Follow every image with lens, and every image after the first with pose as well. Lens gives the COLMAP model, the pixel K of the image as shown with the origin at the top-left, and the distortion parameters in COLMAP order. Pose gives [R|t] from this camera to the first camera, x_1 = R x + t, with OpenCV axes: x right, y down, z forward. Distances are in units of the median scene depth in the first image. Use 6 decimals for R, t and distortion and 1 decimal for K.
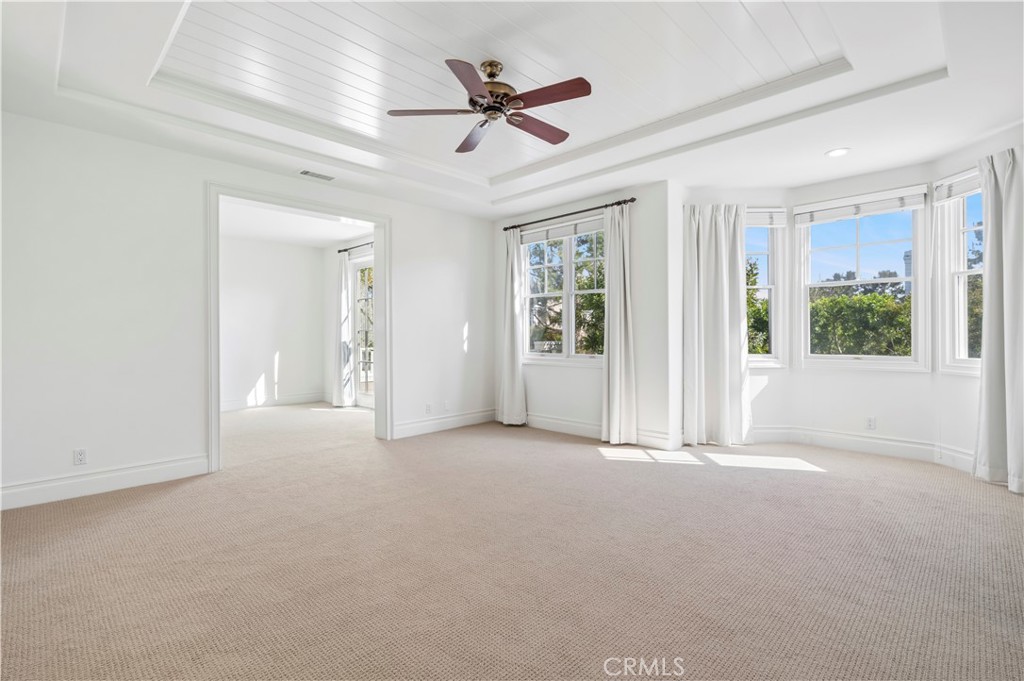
lens RADIAL K [[474.1, 0, 520.7], [0, 474.1, 333.3], [0, 0, 1]] dist [-0.002728, 0.003555]
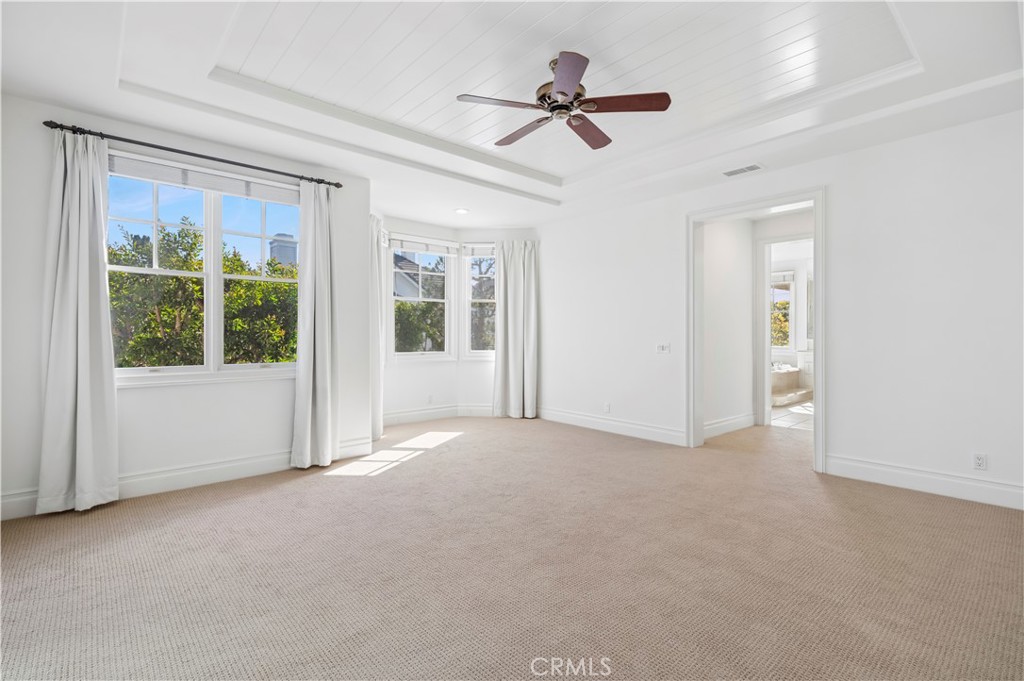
lens RADIAL K [[474.1, 0, 504.2], [0, 474.1, 336.6], [0, 0, 1]] dist [-0.002728, 0.003555]
pose [[0.081618, 0.002408, 0.996661, -0.668466], [-0.004348, 0.999988, -0.002060, 0.003251], [-0.996654, -0.004165, 0.081628, 0.659200]]
